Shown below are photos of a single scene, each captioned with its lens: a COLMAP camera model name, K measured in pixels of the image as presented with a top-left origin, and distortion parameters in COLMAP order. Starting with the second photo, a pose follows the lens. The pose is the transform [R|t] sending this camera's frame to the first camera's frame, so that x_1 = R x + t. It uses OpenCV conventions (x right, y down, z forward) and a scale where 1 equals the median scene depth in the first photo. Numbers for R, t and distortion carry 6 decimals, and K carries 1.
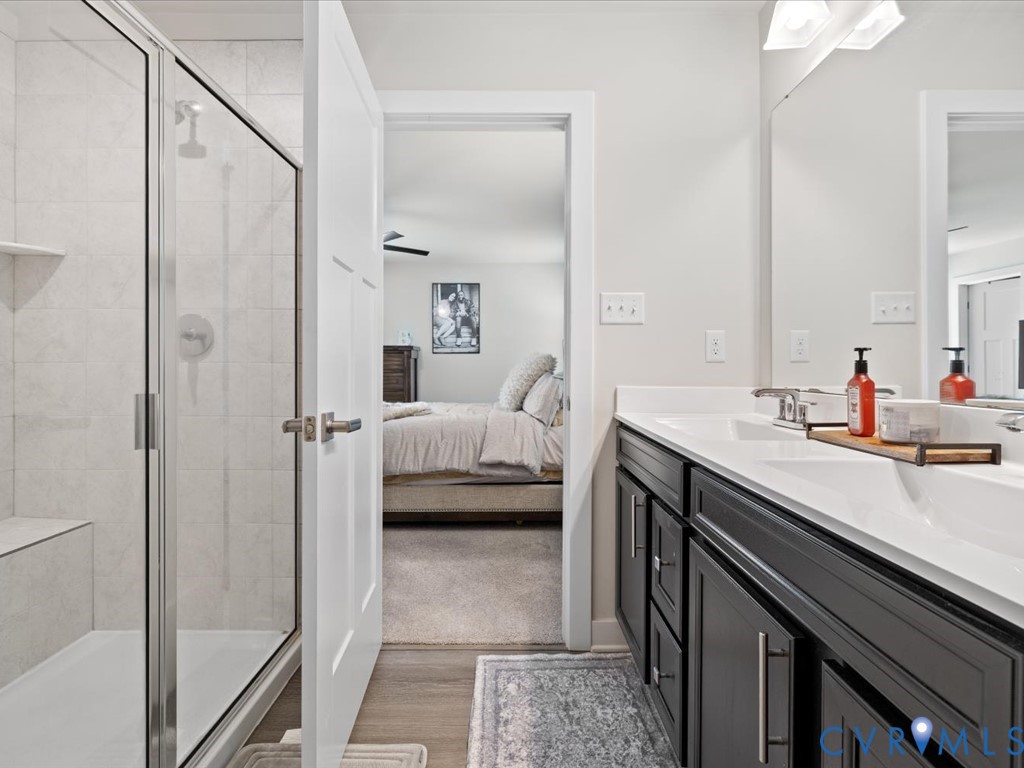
lens RADIAL K [[487.0, 0, 510.7], [0, 487.0, 375.6], [0, 0, 1]] dist [-0.001321, 0.000324]
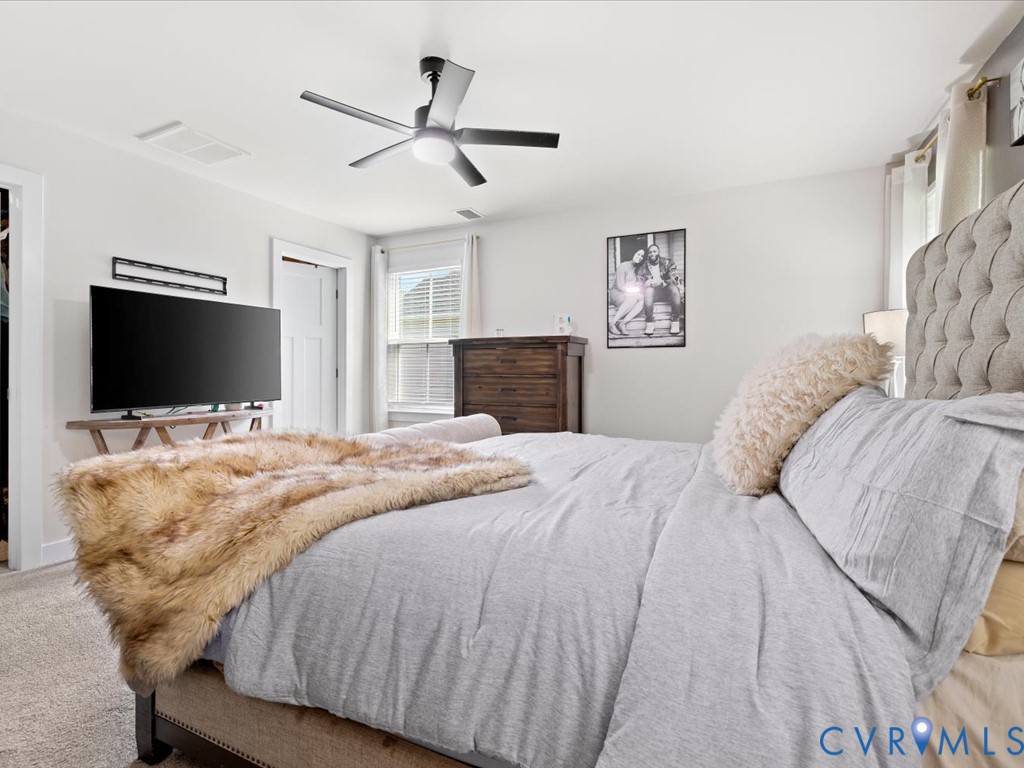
lens RADIAL K [[487.0, 0, 509.3], [0, 487.0, 375.8], [0, 0, 1]] dist [-0.001321, 0.000324]
pose [[0.901396, 0.005024, -0.432966, 0.000041], [-0.006070, 0.999981, -0.001034, -0.007993], [0.432953, 0.003560, 0.901409, 0.373002]]
